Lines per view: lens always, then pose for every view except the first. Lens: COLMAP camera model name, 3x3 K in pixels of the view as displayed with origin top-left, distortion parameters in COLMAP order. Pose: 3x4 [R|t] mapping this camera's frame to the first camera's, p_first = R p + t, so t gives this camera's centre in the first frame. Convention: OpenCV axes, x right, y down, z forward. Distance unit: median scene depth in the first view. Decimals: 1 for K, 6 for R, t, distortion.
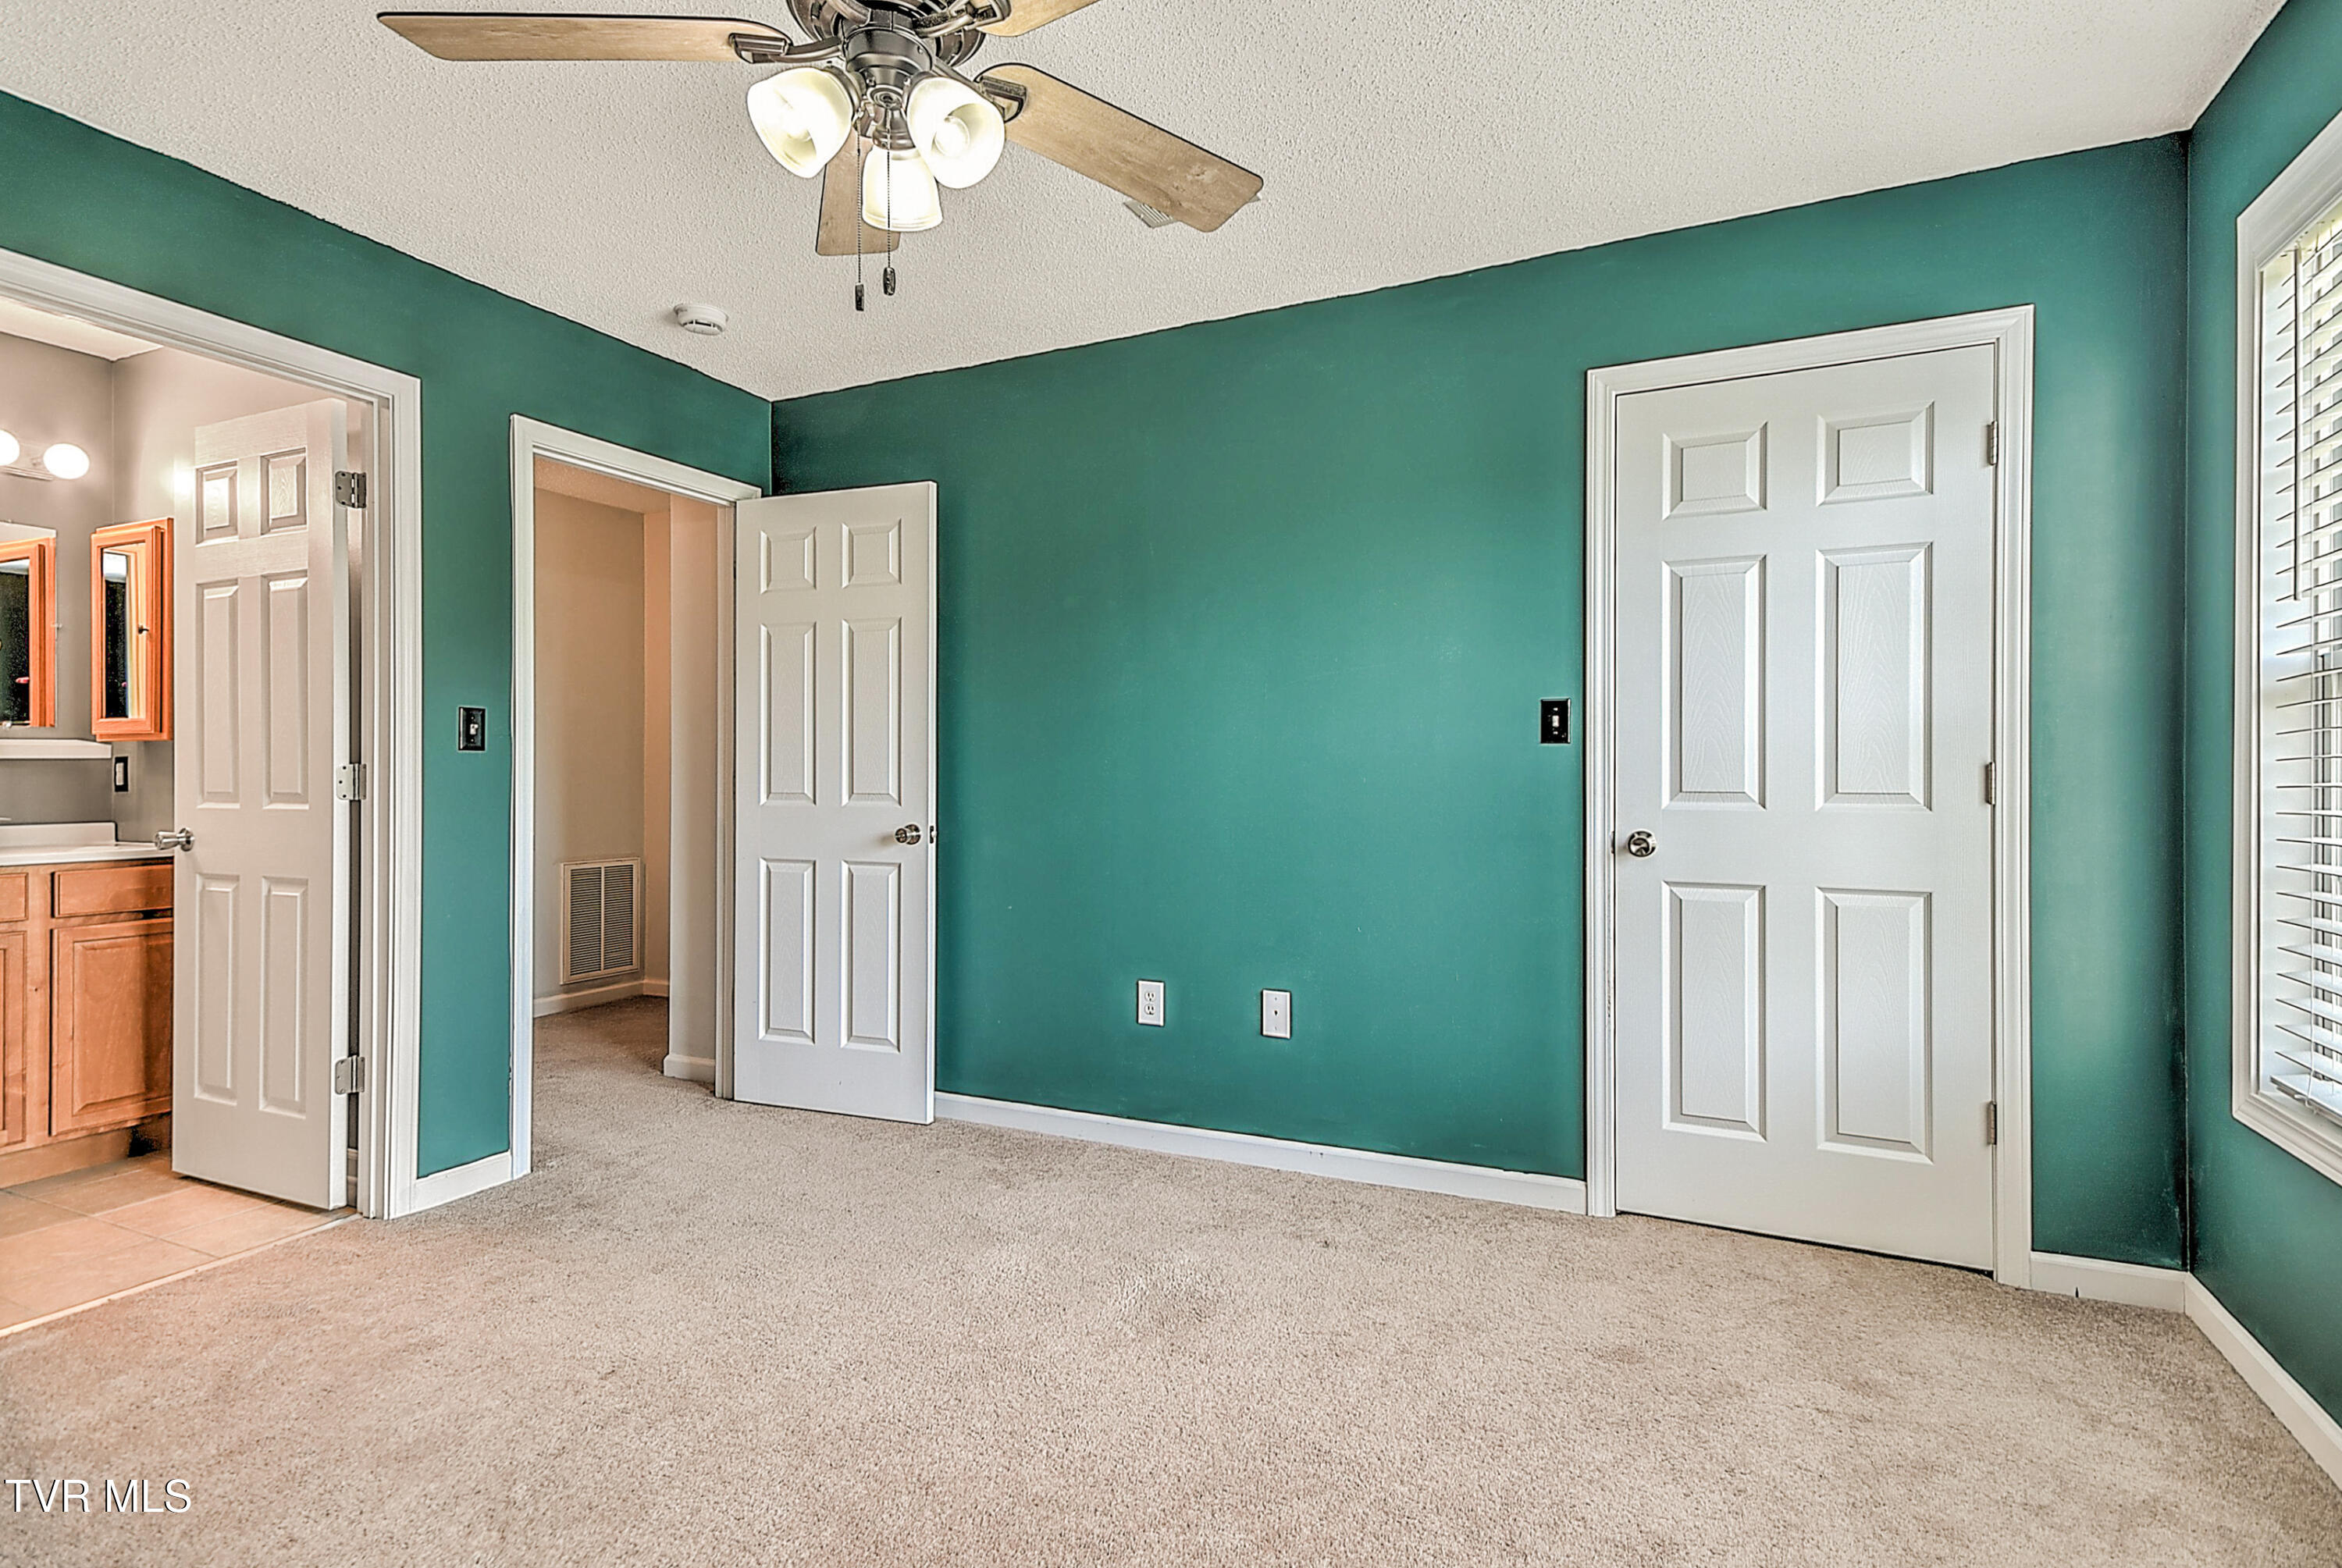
lens RADIAL K [[1067.1, 0, 1171.0], [0, 1067.1, 784.0], [0, 0, 1]] dist [0.014166, -0.003863]
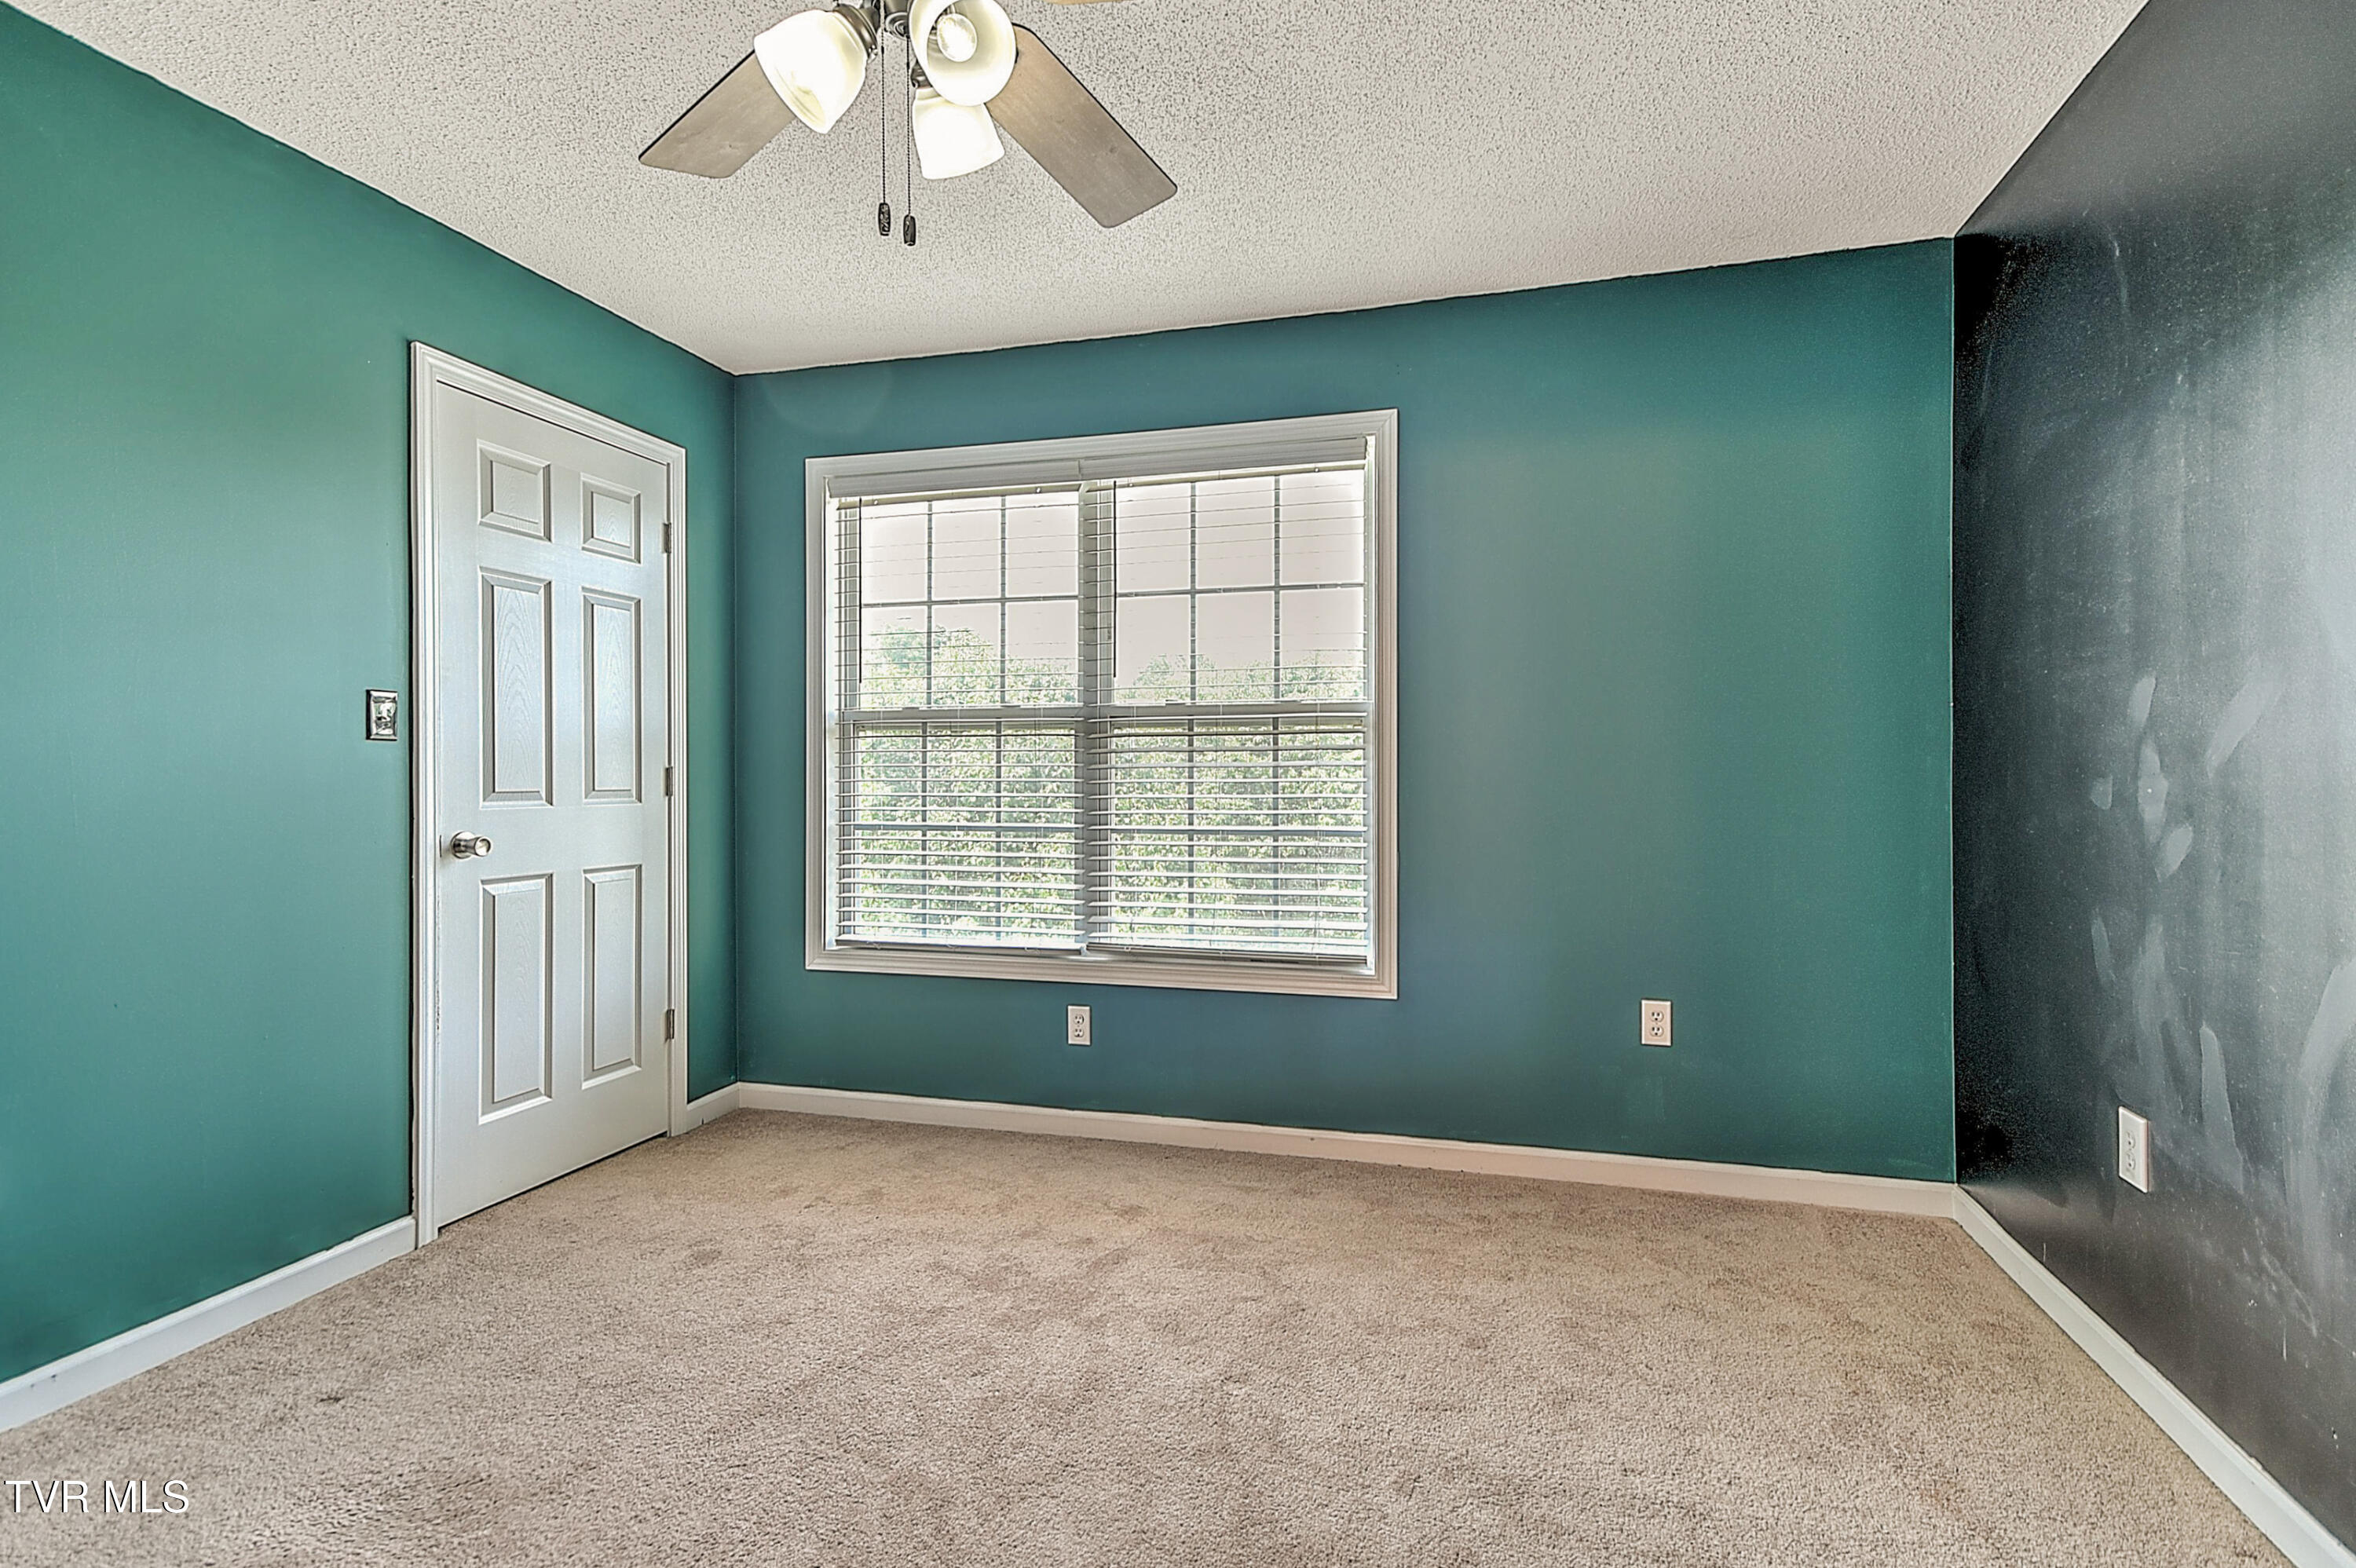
lens RADIAL K [[1073.5, 0, 1178.0], [0, 1073.5, 784.0], [0, 0, 1]] dist [0.014166, -0.003863]
pose [[-0.126424, -0.004392, 0.991967, -0.682623], [0.013707, 0.999887, 0.006174, 0.003385], [-0.991882, 0.014377, -0.126349, 0.504801]]
